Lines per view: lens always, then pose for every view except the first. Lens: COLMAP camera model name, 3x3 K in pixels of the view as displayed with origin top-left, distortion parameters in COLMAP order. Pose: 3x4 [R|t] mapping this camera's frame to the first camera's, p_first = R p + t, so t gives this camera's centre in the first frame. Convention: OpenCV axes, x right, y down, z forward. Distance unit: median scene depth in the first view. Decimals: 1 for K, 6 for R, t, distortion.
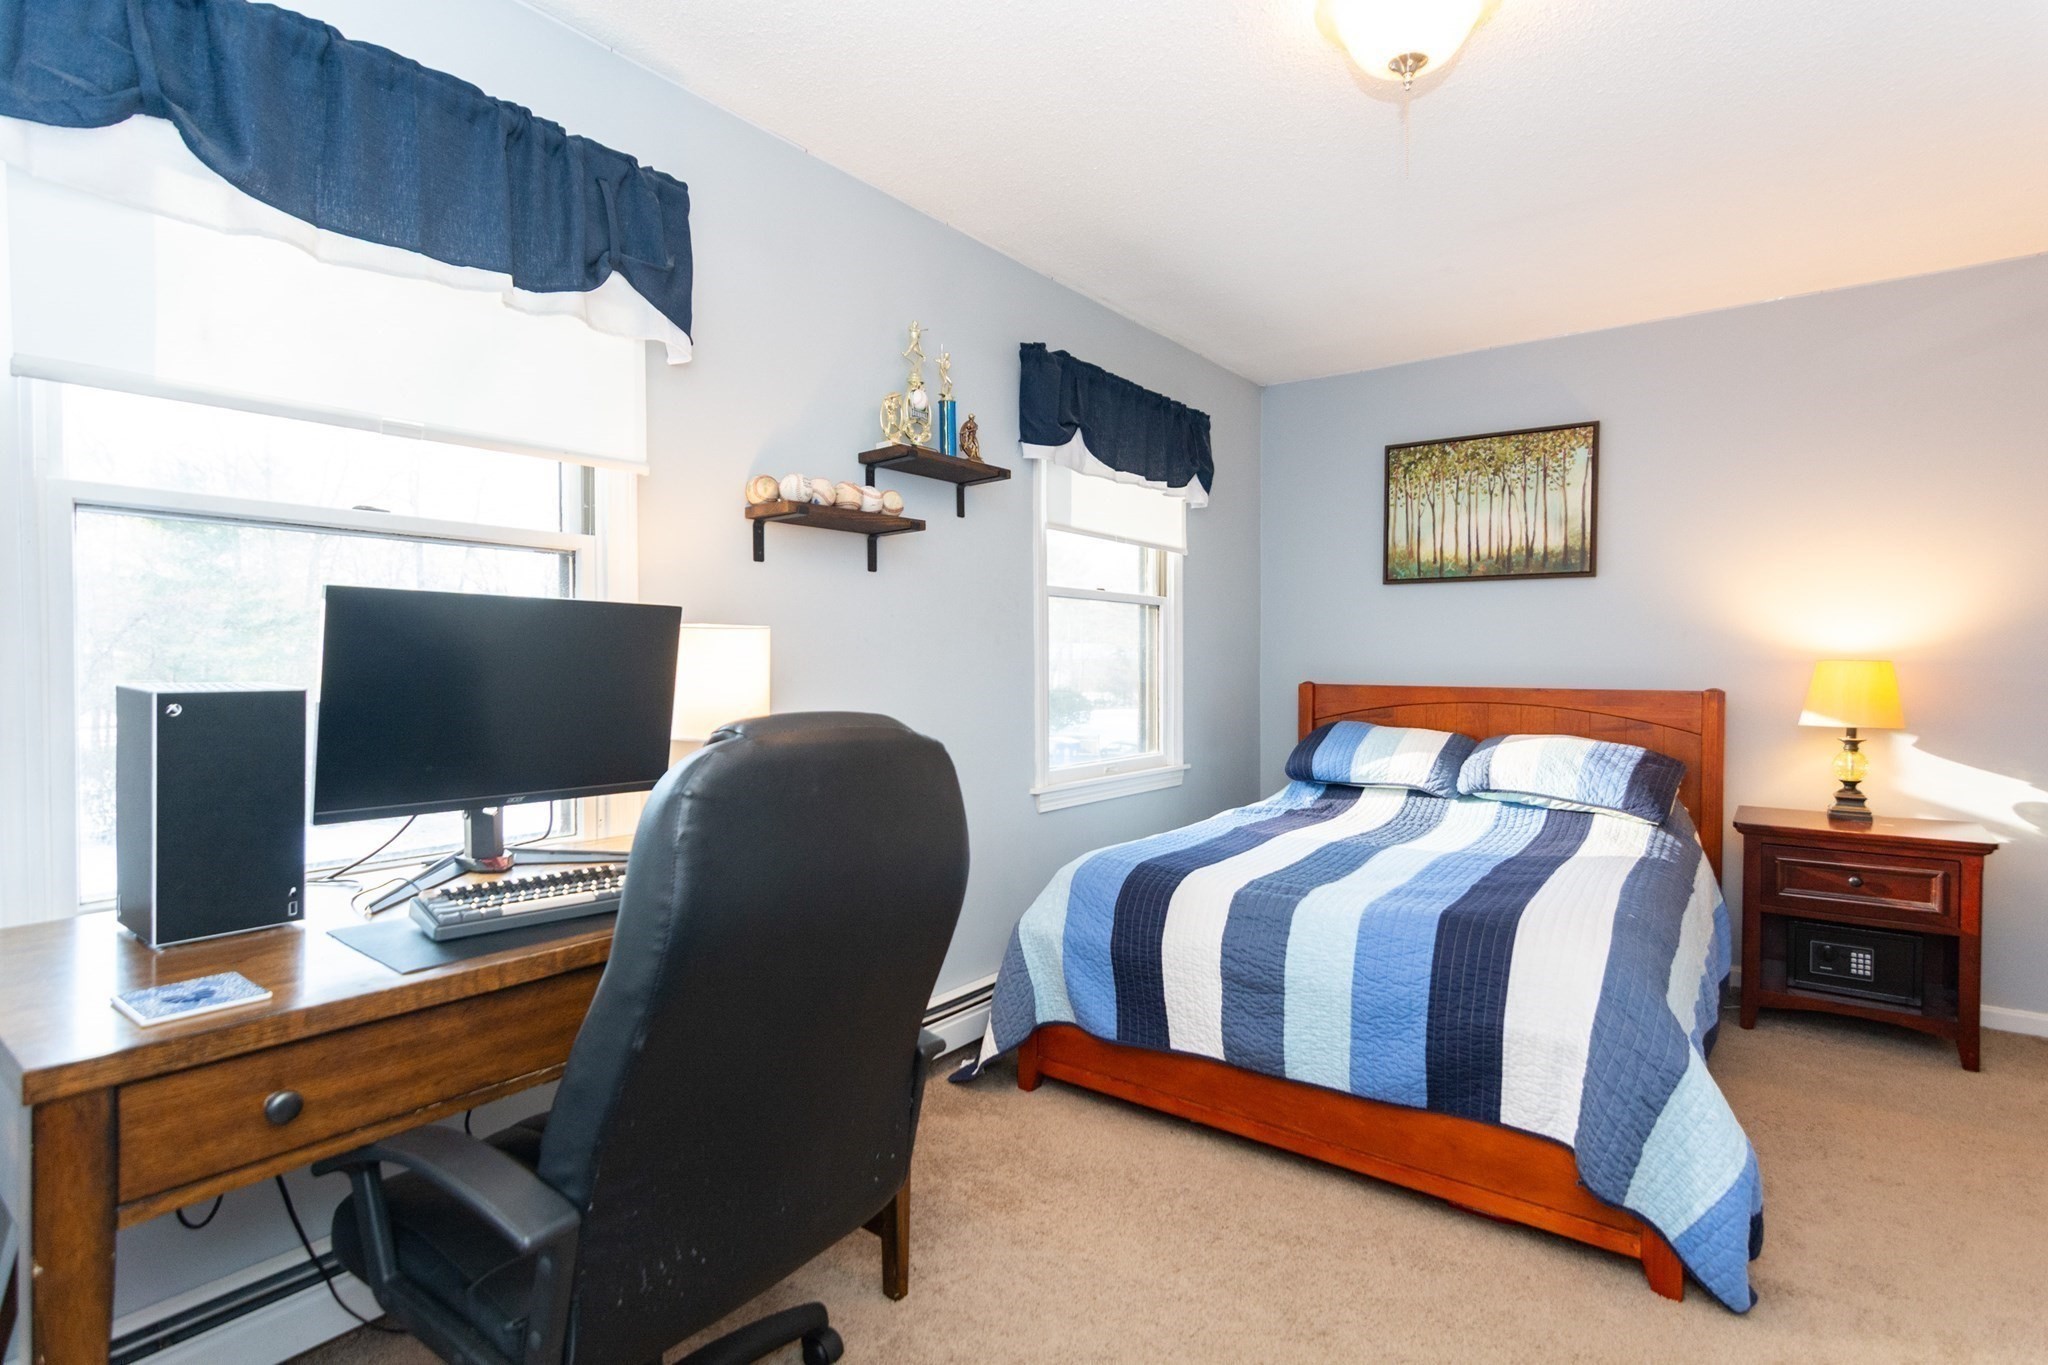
lens RADIAL K [[991.9, 0, 1035.3], [0, 991.9, 679.6], [0, 0, 1]] dist [-0.005522, 0.001790]
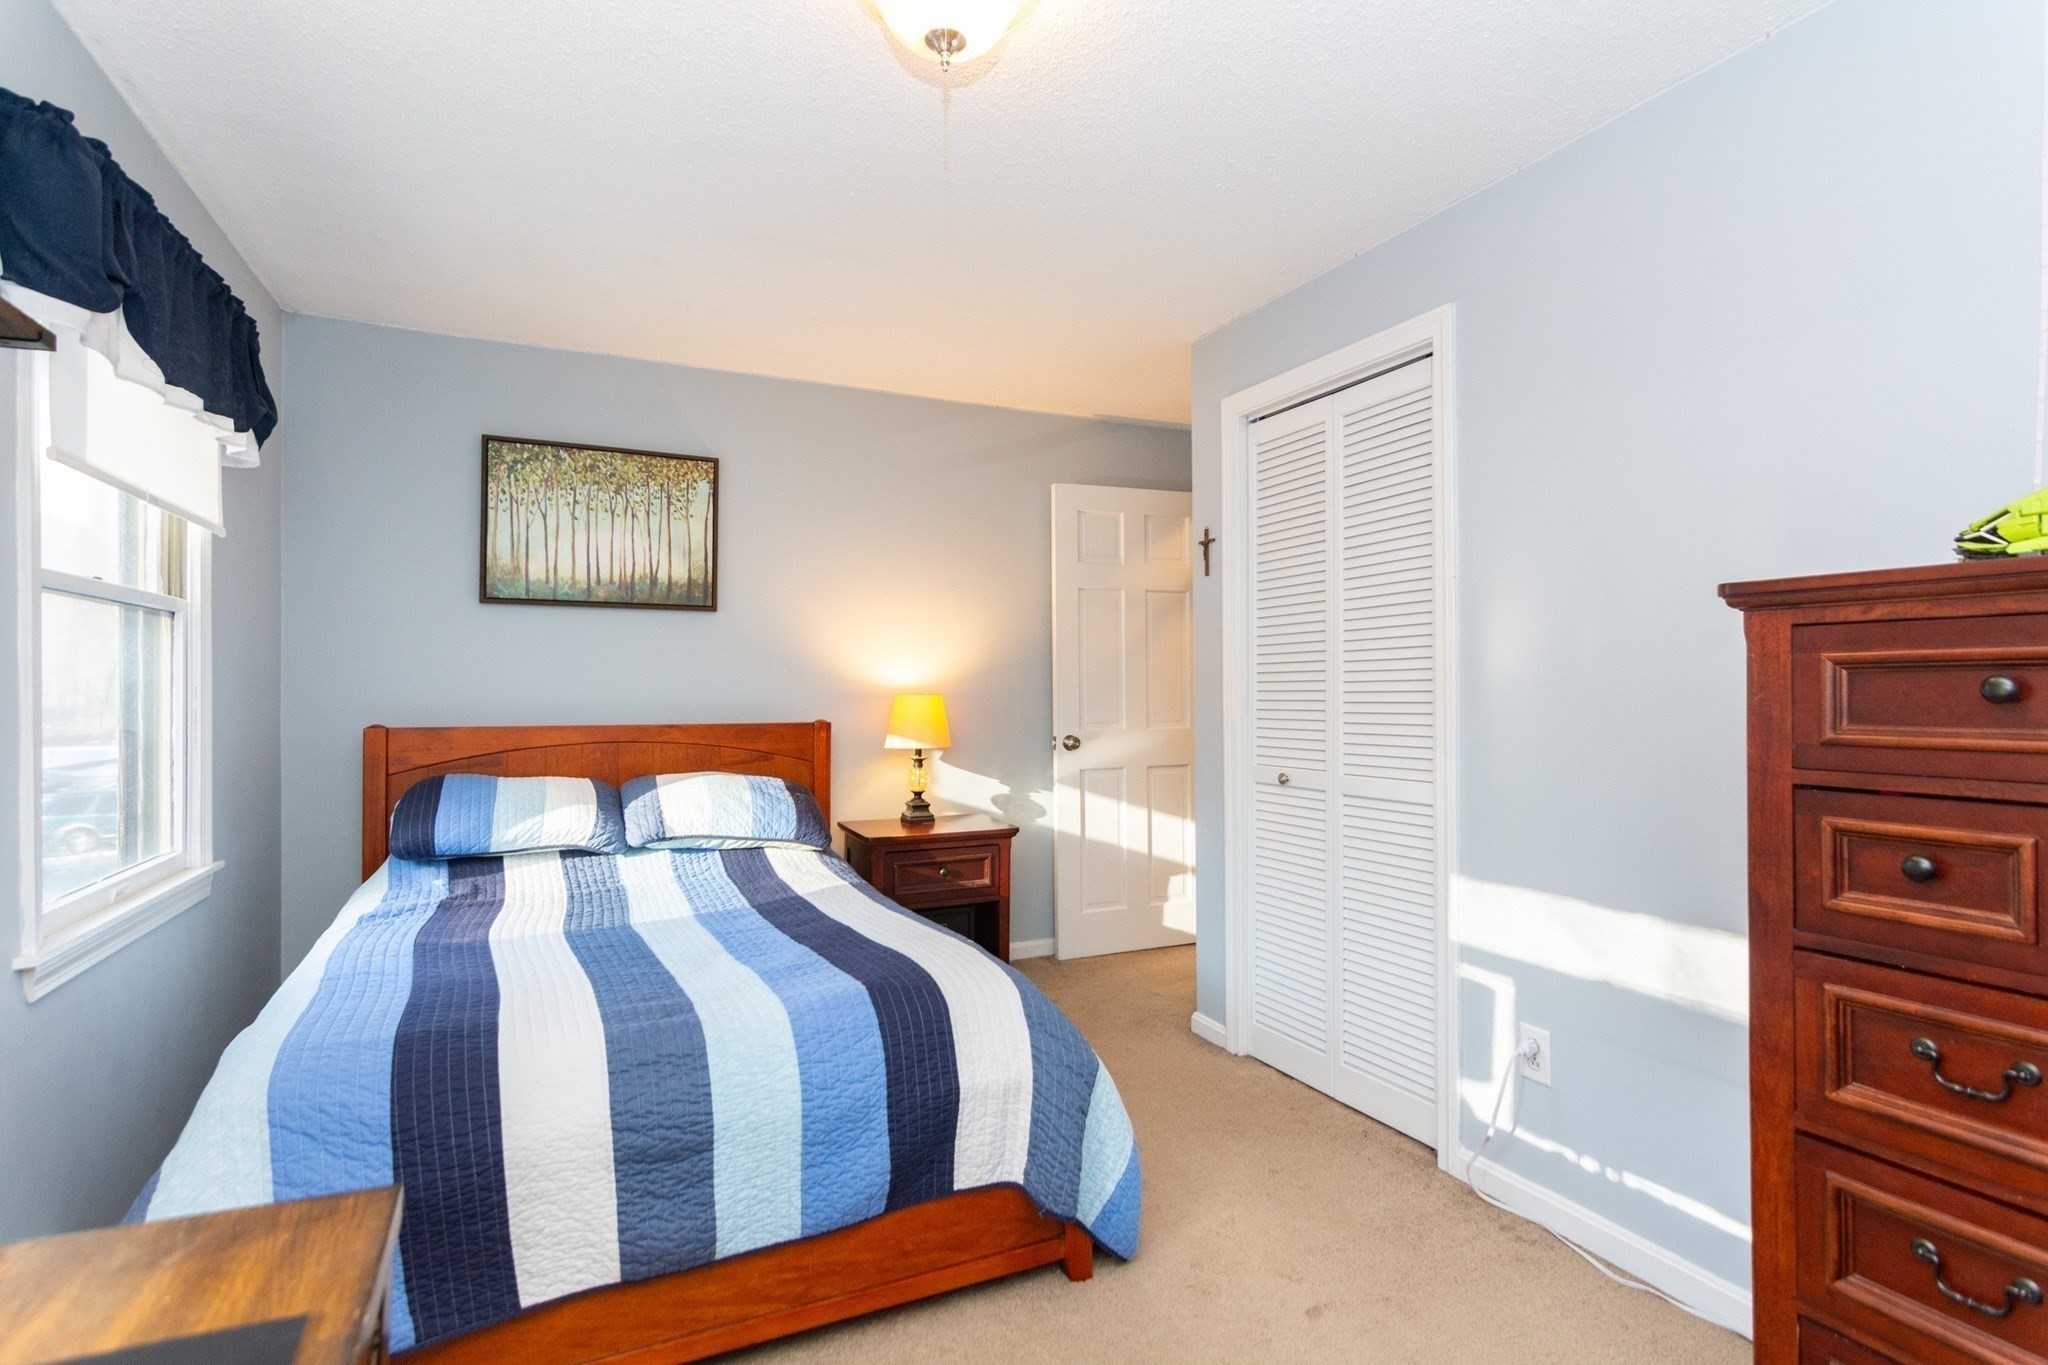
lens RADIAL K [[991.9, 0, 1028.5], [0, 991.9, 680.4], [0, 0, 1]] dist [-0.005522, 0.001790]
pose [[0.471554, 0.003442, 0.881830, -0.199911], [0.017696, 0.999754, -0.013366, -0.017050], [-0.881659, 0.021908, 0.471378, 0.281806]]
